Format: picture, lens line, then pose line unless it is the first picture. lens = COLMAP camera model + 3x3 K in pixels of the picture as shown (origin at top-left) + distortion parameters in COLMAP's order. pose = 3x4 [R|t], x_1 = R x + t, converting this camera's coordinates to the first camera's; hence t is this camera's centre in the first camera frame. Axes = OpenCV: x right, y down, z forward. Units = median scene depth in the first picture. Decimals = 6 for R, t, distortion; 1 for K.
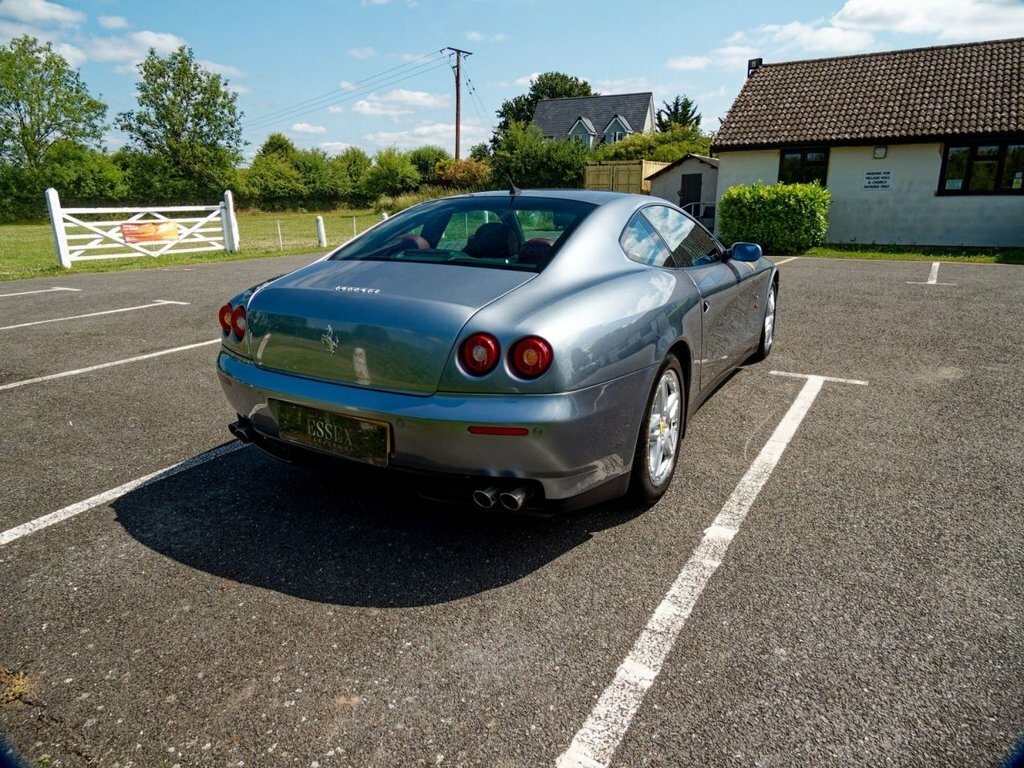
lens RADIAL K [[654.7, 0, 515.6], [0, 654.7, 381.3], [0, 0, 1]] dist [-0.008830, 0.006520]
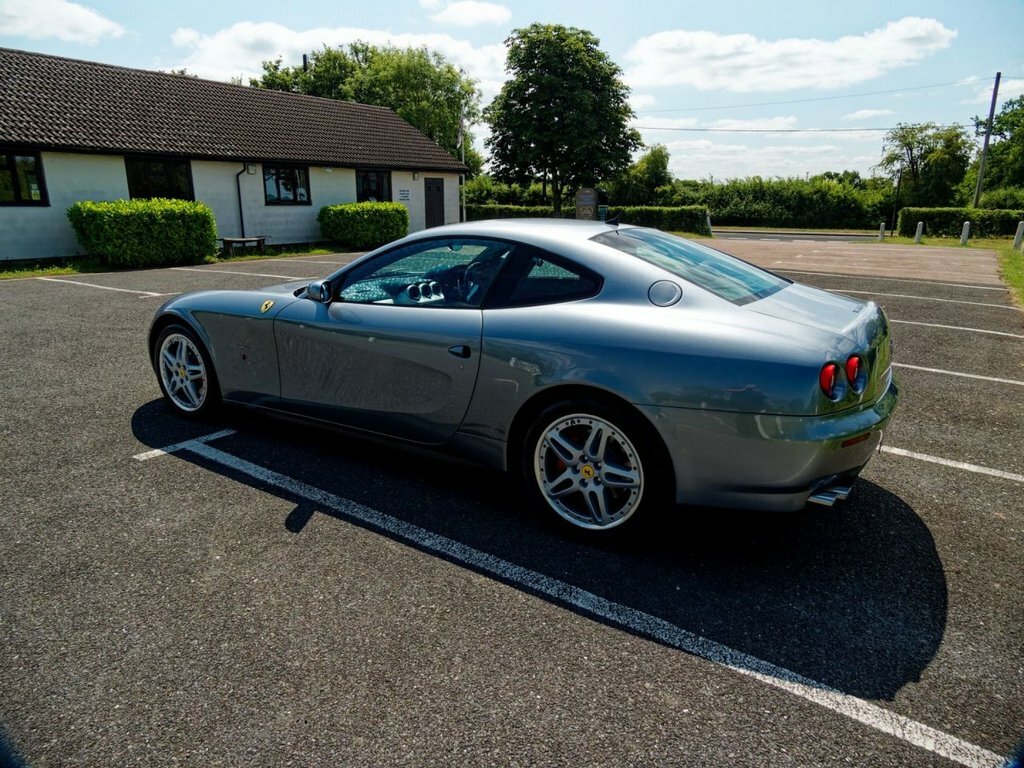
lens RADIAL K [[654.7, 0, 515.6], [0, 654.7, 381.3], [0, 0, 1]] dist [-0.008830, 0.006520]
pose [[0.058973, -0.251360, 0.966095, -0.210668], [0.260219, 0.938192, 0.228216, -0.064406], [-0.963747, 0.237938, 0.120737, 0.211260]]
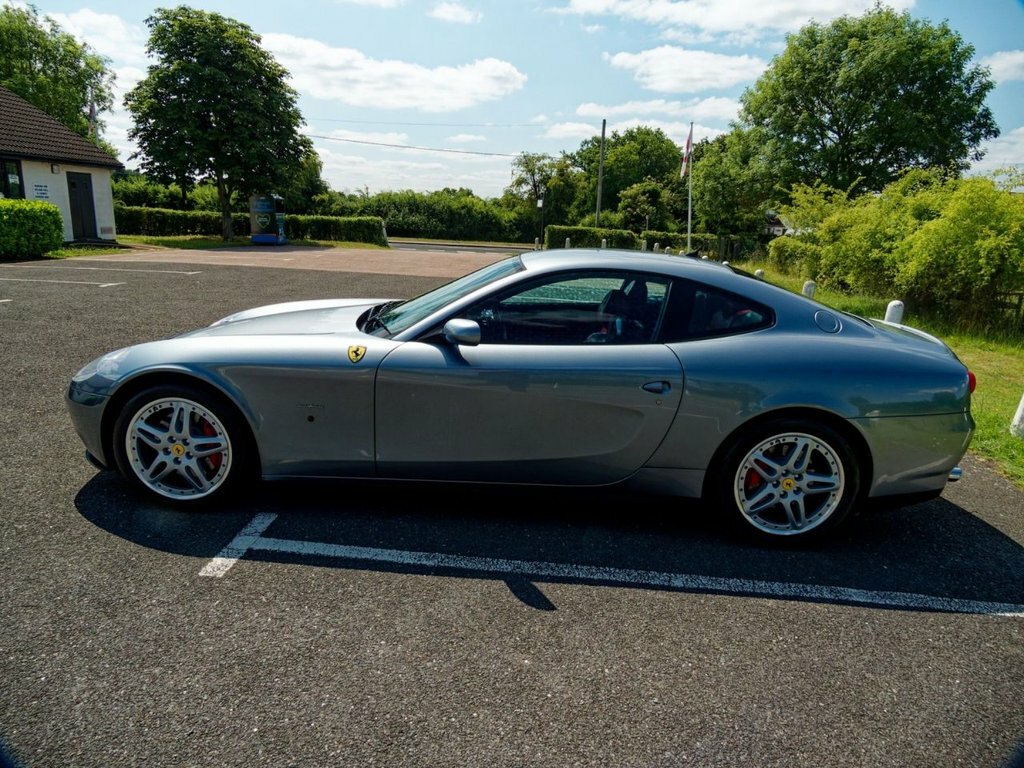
lens RADIAL K [[645.1, 0, 519.7], [0, 645.1, 384.6], [0, 0, 1]] dist [0.002354, 0.002247]
pose [[-0.457318, -0.226892, 0.859872, -0.171539], [0.199736, 0.915997, 0.347930, -0.103508], [-0.866583, 0.330862, -0.373583, 0.340479]]
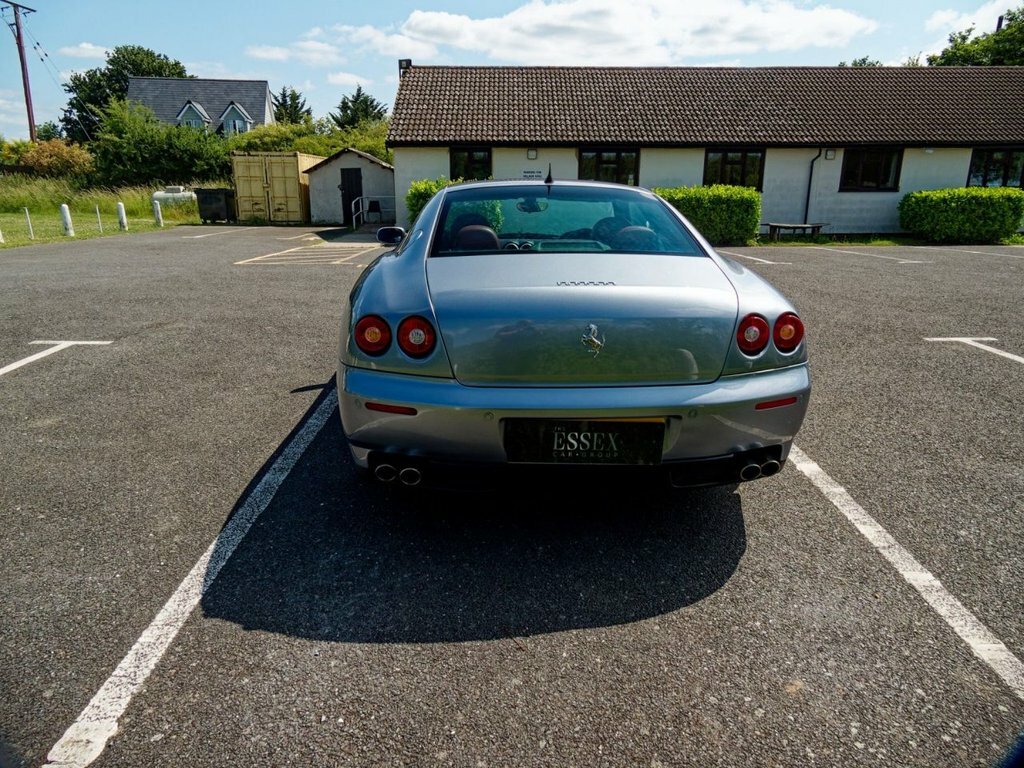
lens RADIAL K [[647.8, 0, 514.2], [0, 647.8, 385.9], [0, 0, 1]] dist [-0.004537, 0.001392]
pose [[0.845871, -0.141196, 0.514360, -0.115536], [0.132562, 0.989720, 0.053686, -0.008587], [-0.516653, 0.022773, 0.855892, 0.039092]]
